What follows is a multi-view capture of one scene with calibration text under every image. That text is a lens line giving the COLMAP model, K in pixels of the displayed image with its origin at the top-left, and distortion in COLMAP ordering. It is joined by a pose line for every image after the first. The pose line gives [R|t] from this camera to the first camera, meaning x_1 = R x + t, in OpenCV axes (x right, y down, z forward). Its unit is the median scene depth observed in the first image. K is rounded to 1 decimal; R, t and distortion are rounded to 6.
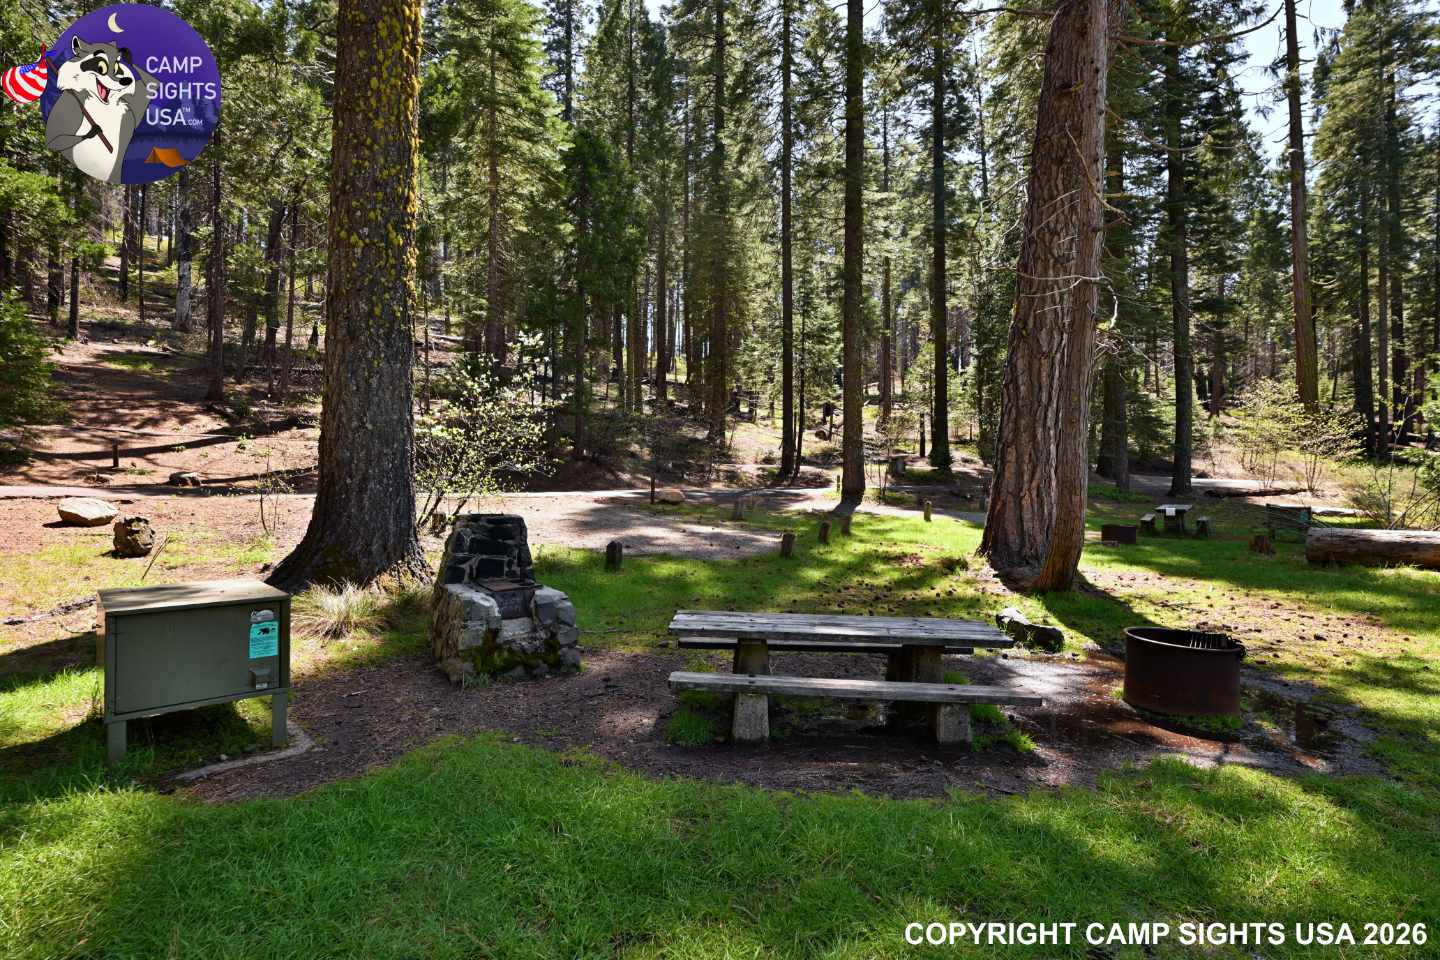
lens RADIAL K [[745.5, 0, 719.7], [0, 745.5, 480.2], [0, 0, 1]] dist [0.000475, 0.000015]
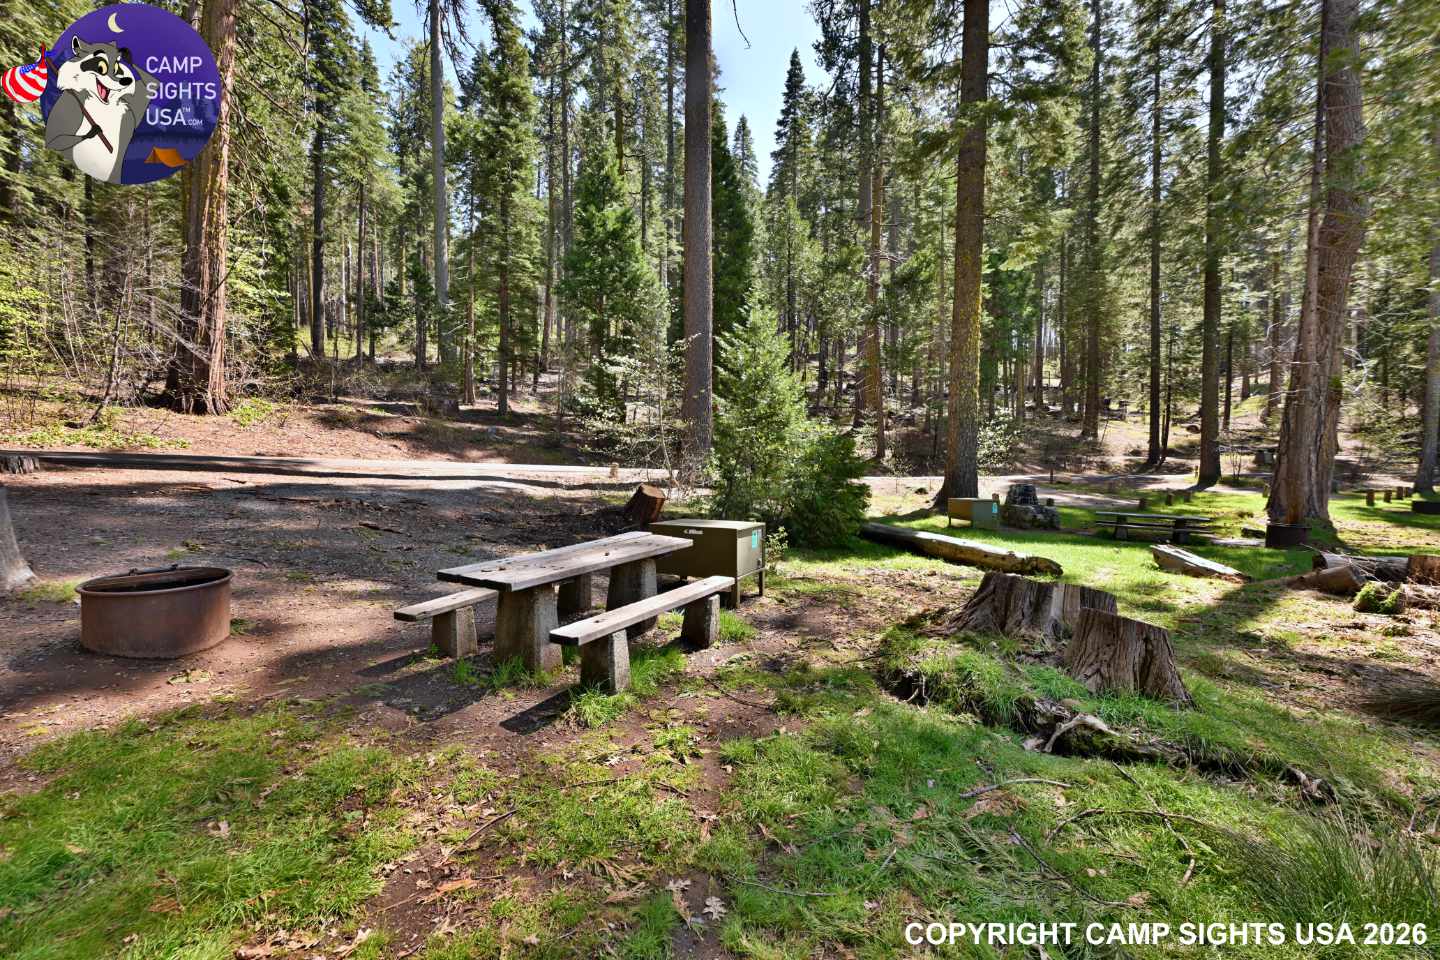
lens RADIAL K [[569.7, 0, 720.3], [0, 569.7, 486.2], [0, 0, 1]] dist [-0.014535, -0.000130]
pose [[0.840513, 0.014251, -0.541605, -0.011926], [0.004658, 0.999427, 0.033526, -0.004990], [0.541772, -0.030702, 0.839965, -0.272045]]
